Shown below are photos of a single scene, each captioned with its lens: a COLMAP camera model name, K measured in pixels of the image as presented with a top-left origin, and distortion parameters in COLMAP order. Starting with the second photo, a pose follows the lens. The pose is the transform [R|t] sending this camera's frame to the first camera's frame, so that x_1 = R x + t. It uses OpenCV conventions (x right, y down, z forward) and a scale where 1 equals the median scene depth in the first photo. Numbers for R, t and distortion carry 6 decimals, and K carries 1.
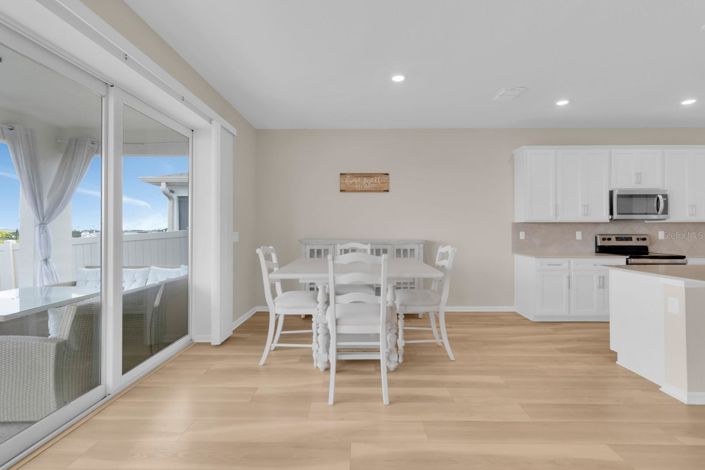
lens RADIAL K [[326.0, 0, 355.6], [0, 326.0, 226.9], [0, 0, 1]] dist [0.001288, 0.000035]
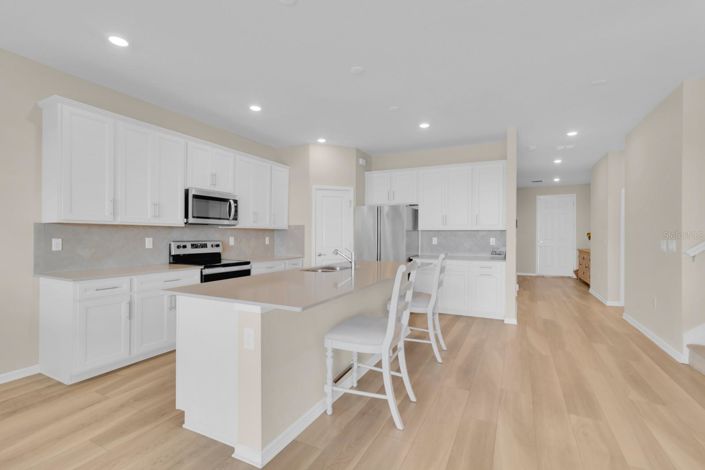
lens RADIAL K [[326.0, 0, 352.5], [0, 326.0, 234.7], [0, 0, 1]] dist [0.001288, 0.000035]
pose [[0.439674, 0.004987, 0.898144, 0.219055], [-0.012501, 0.999922, 0.000568, 0.000809], [-0.898071, -0.011478, 0.439701, 0.247950]]
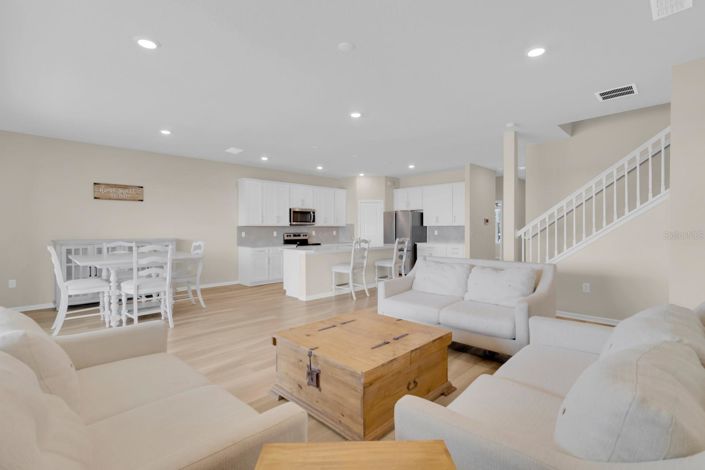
lens RADIAL K [[326.0, 0, 356.7], [0, 326.0, 232.8], [0, 0, 1]] dist [0.001288, 0.000035]
pose [[0.695939, -0.011318, 0.718012, -0.247489], [-0.002945, 0.999822, 0.018615, -0.012612], [-0.718095, -0.015069, 0.695782, -0.507070]]
